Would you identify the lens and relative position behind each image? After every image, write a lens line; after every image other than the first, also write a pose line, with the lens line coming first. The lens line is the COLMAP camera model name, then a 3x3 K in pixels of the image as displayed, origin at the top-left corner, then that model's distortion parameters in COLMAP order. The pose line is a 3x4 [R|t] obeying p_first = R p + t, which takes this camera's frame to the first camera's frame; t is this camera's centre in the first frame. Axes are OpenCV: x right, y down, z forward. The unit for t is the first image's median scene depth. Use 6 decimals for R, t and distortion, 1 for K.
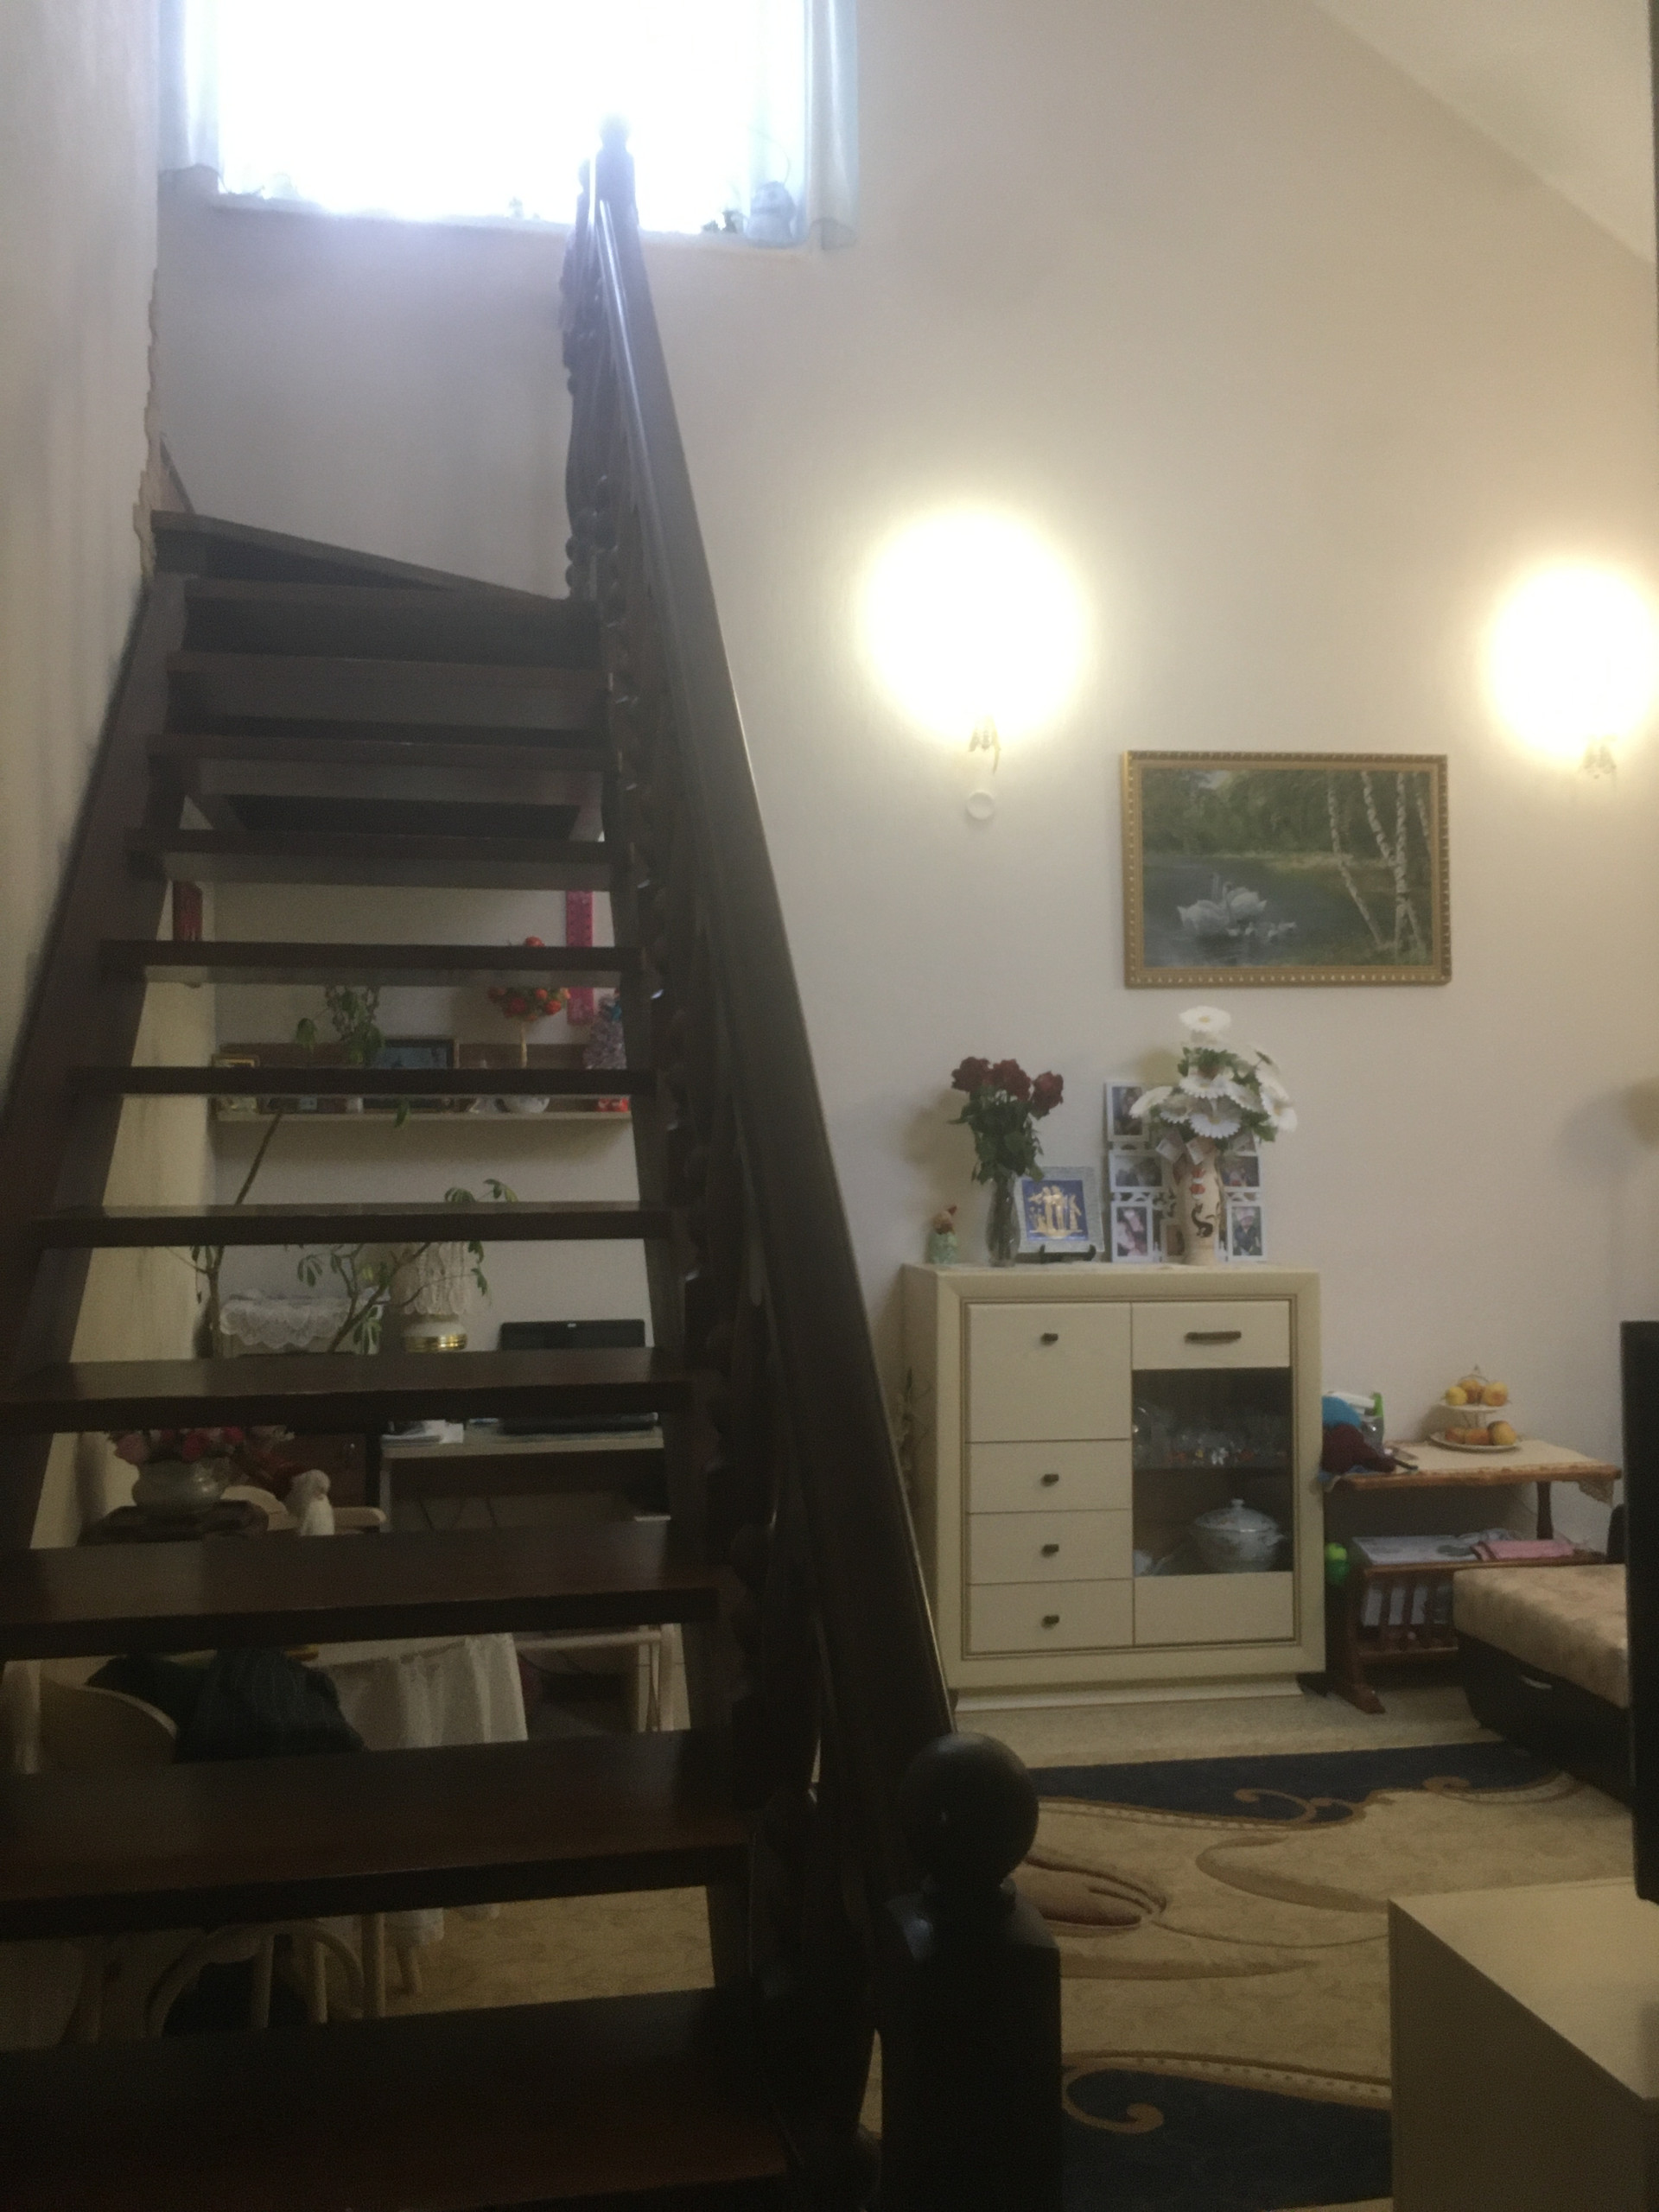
lens RADIAL K [[1885.3, 0, 837.8], [0, 1885.3, 1093.9], [0, 0, 1]] dist [0.073839, -0.097243]
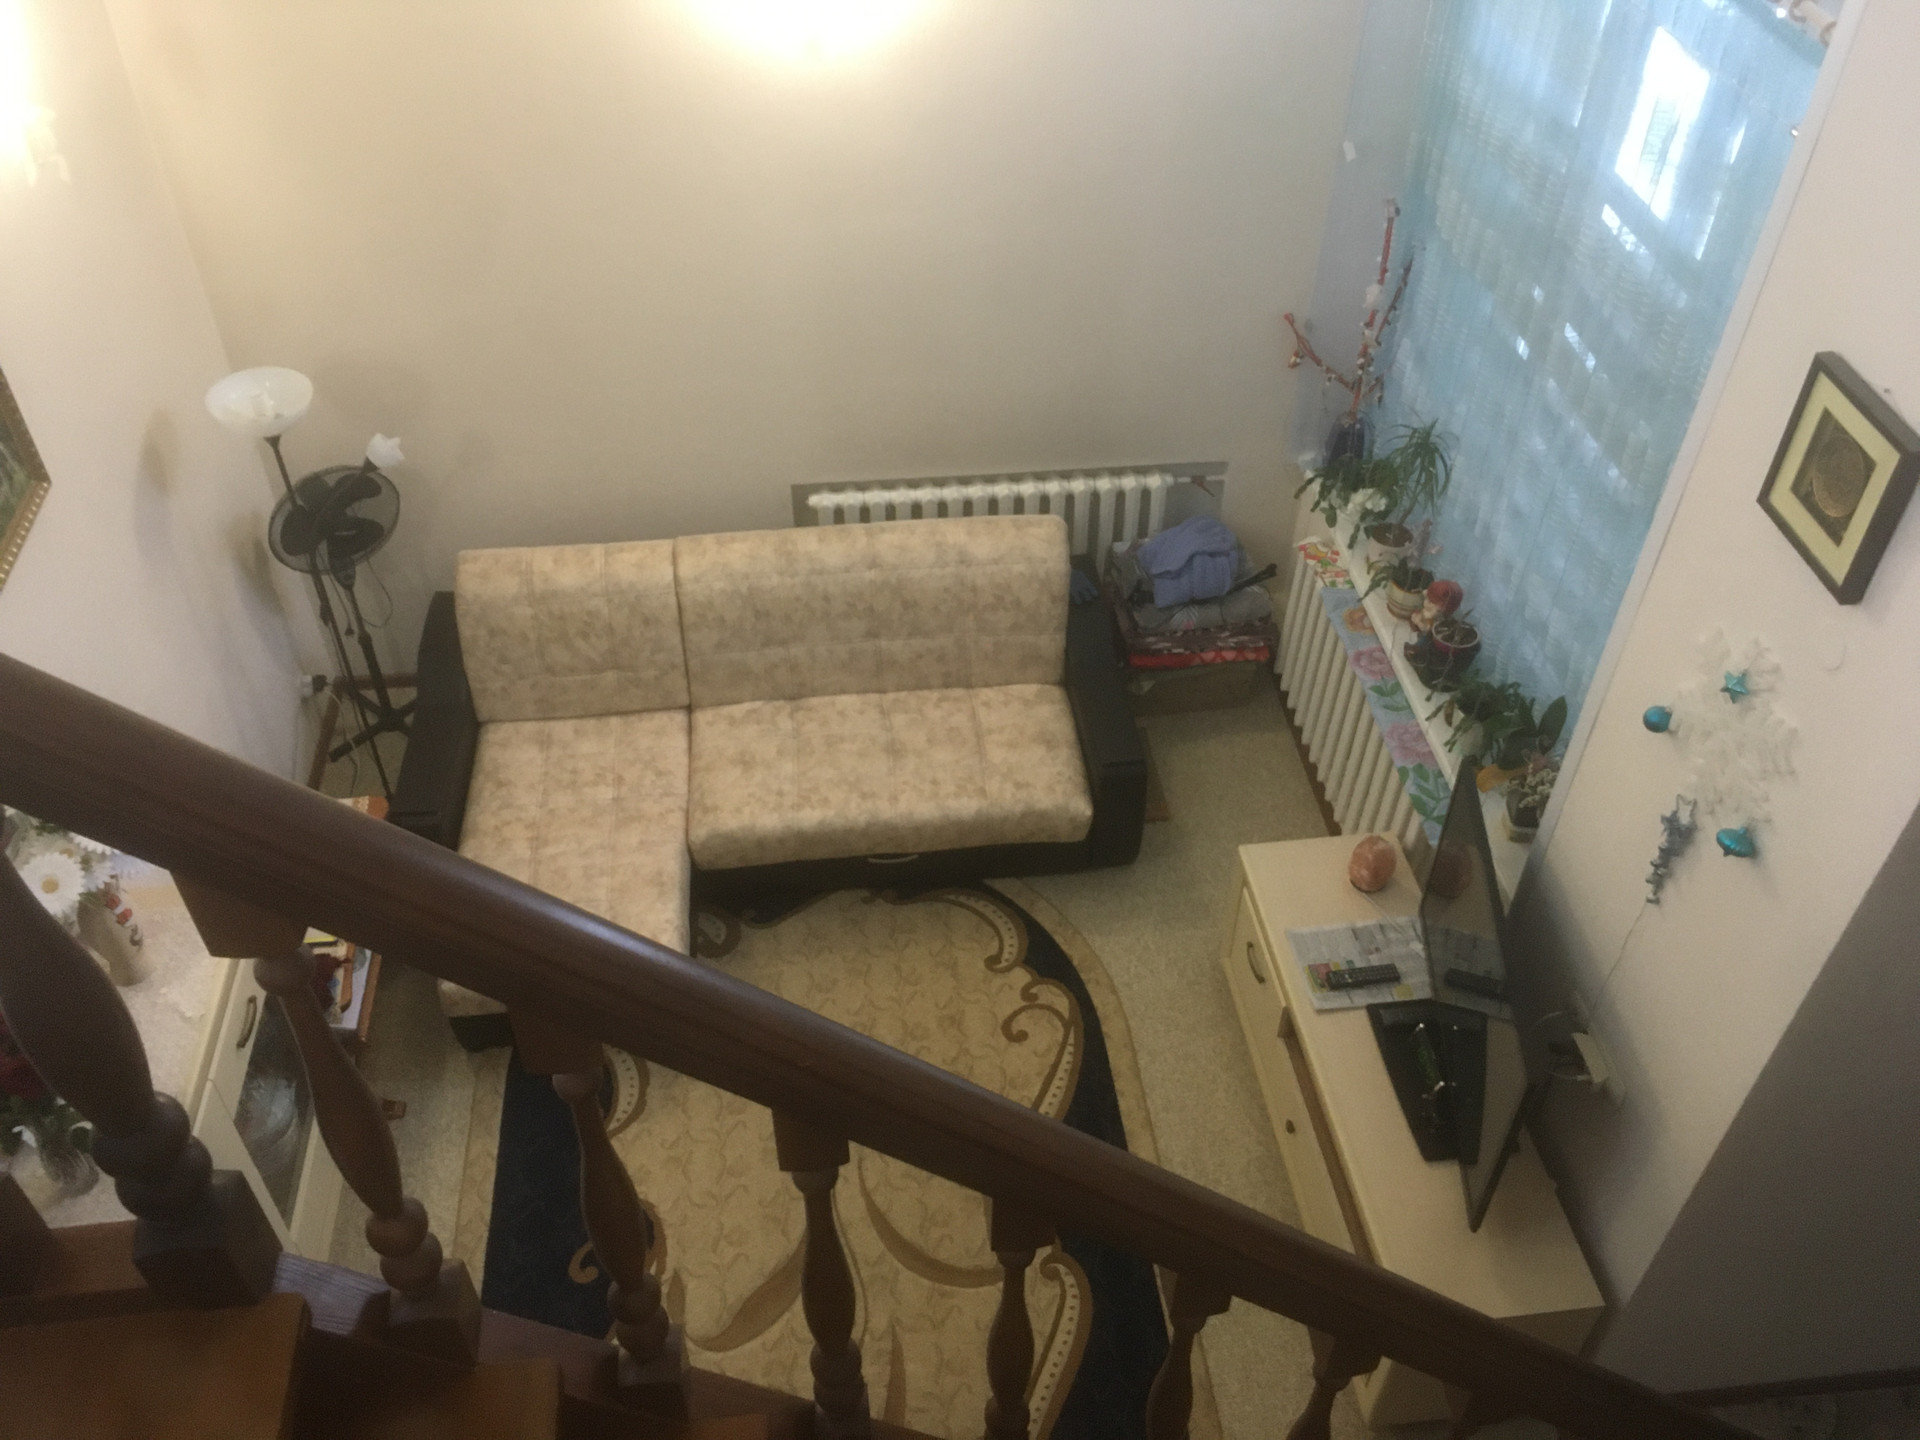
lens RADIAL K [[1636.4, 0, 955.7], [0, 1636.4, 711.6], [0, 0, 1]] dist [0.073839, -0.097243]
pose [[0.080399, -0.673590, 0.734720, -0.254070], [-0.033294, 0.734880, 0.677380, -0.523627], [-0.996207, -0.078923, 0.036657, 0.628641]]
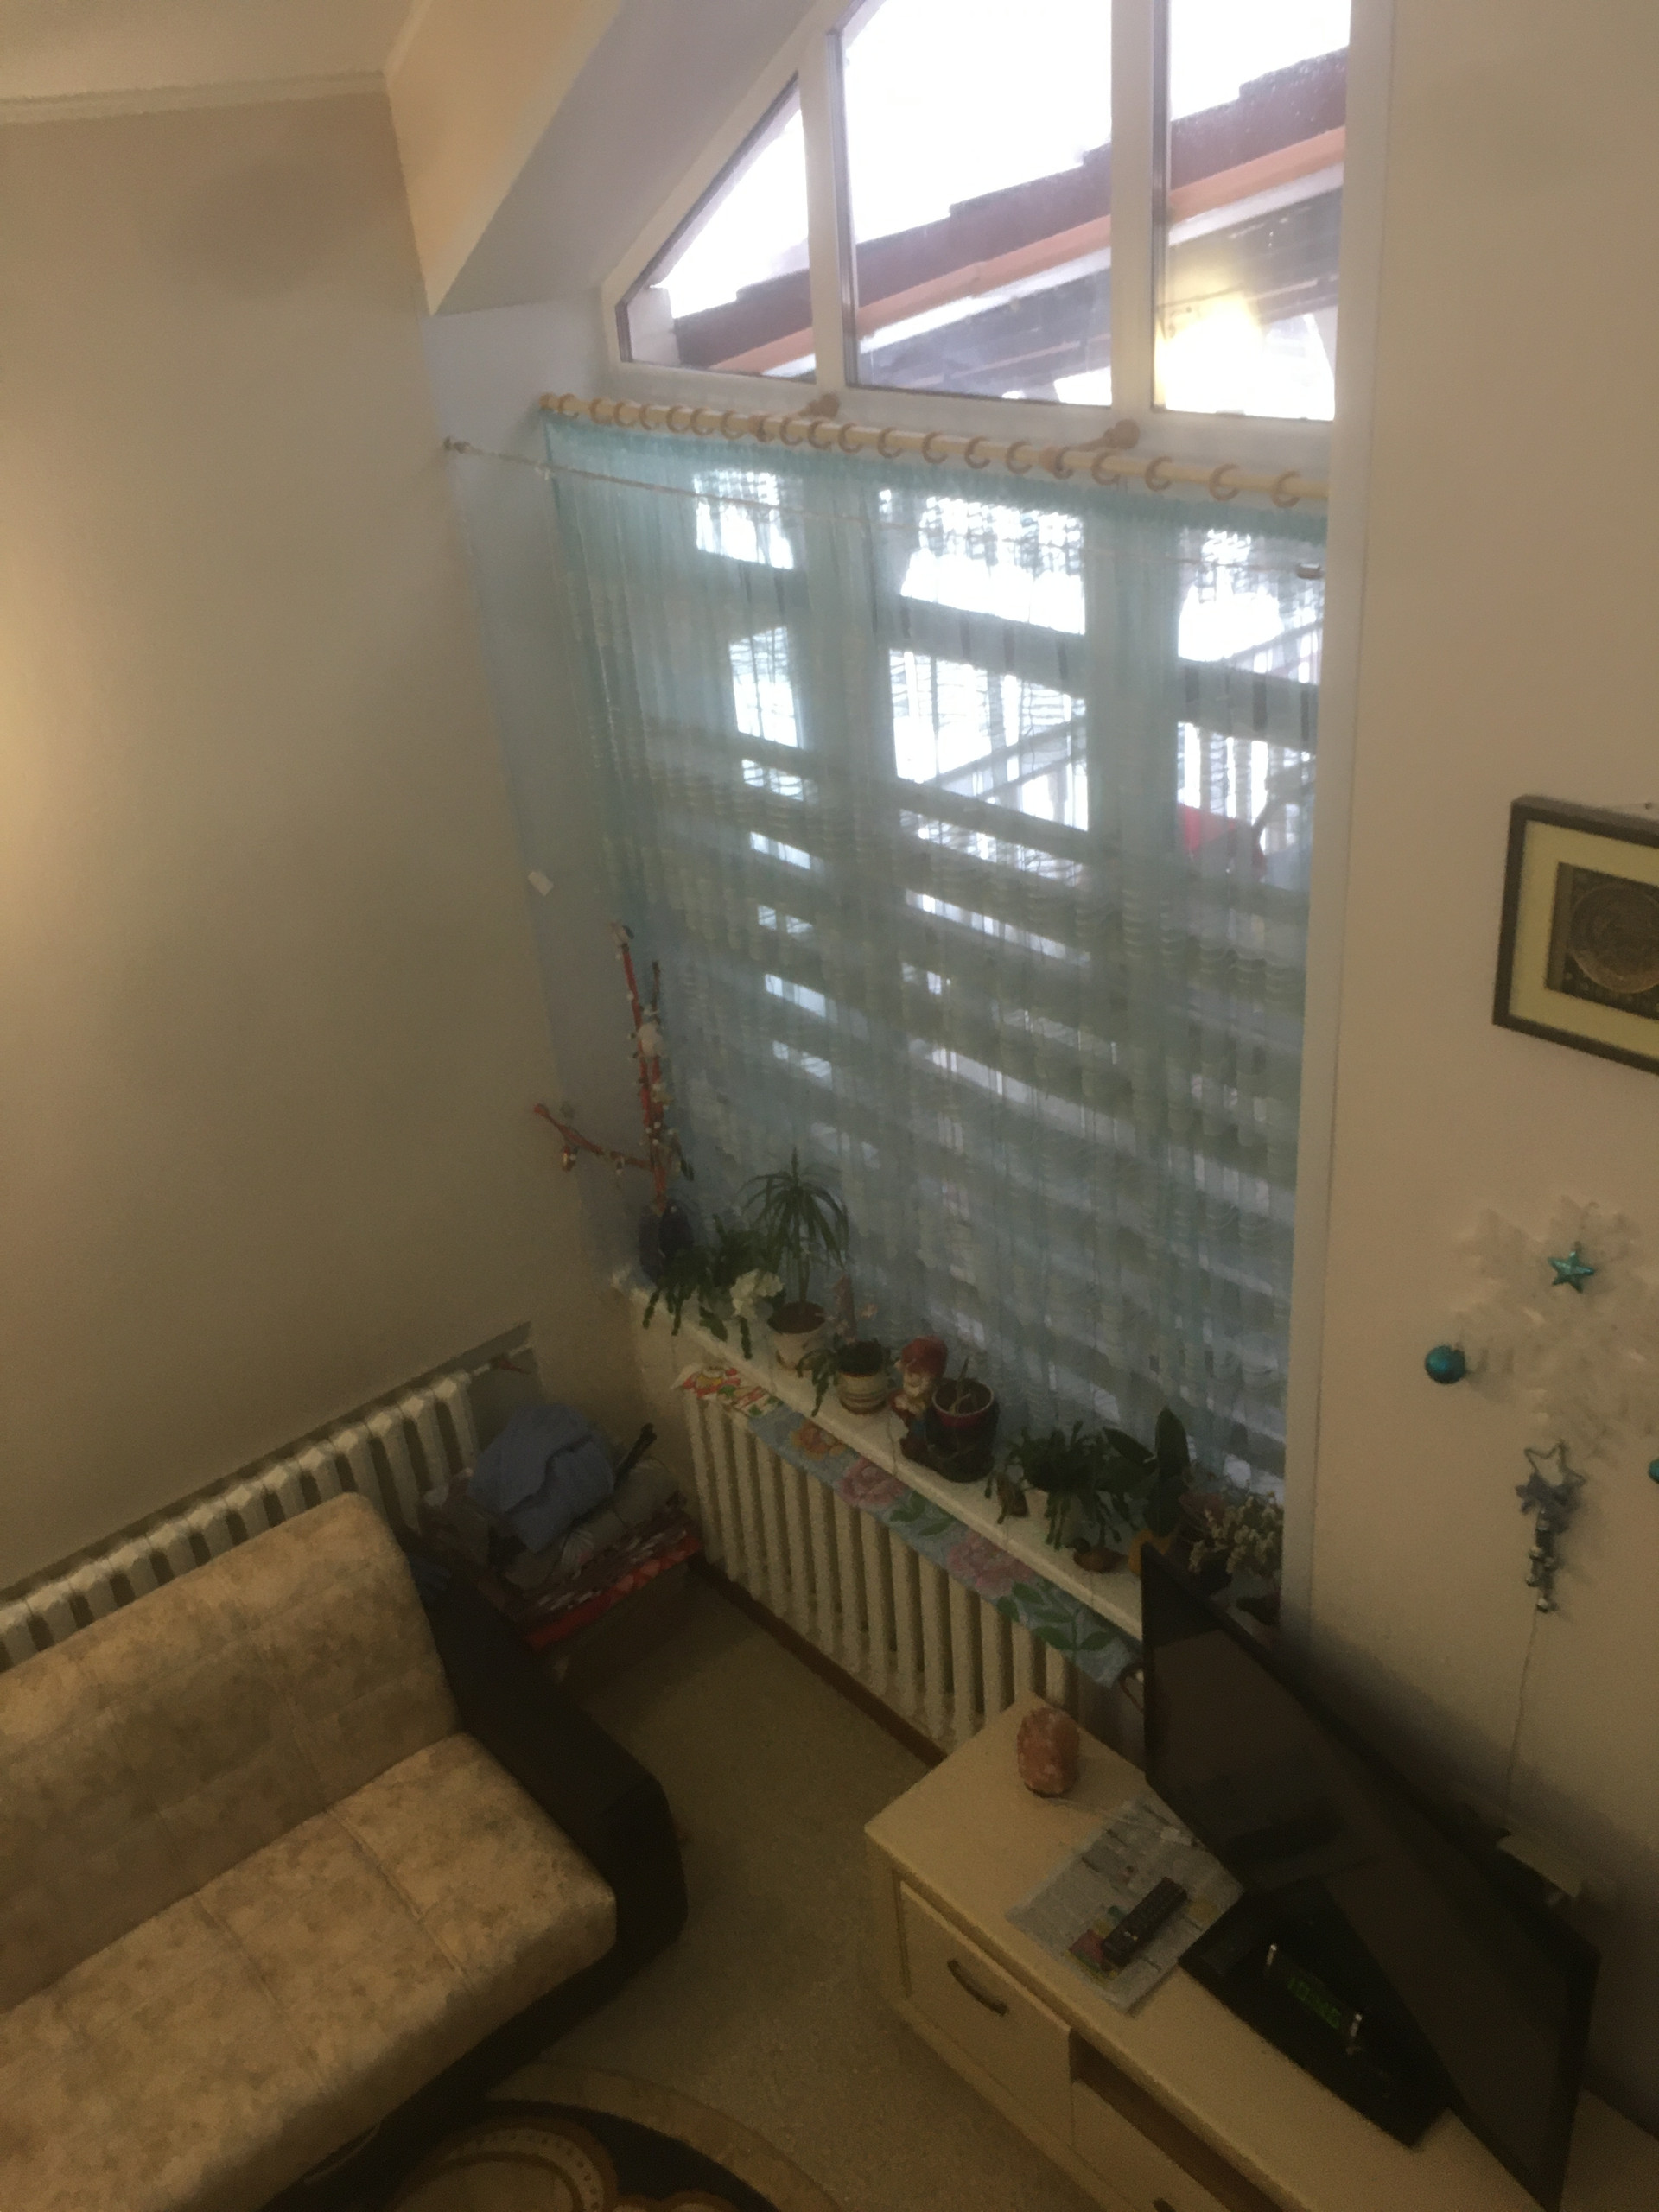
lens RADIAL K [[1885.3, 0, 827.6], [0, 1885.3, 1095.9], [0, 0, 1]] dist [0.073839, -0.097243]
pose [[-0.495191, -0.373404, 0.784446, -0.048045], [0.065723, 0.884236, 0.462393, -0.406345], [-0.866295, 0.280529, -0.413325, 0.727280]]
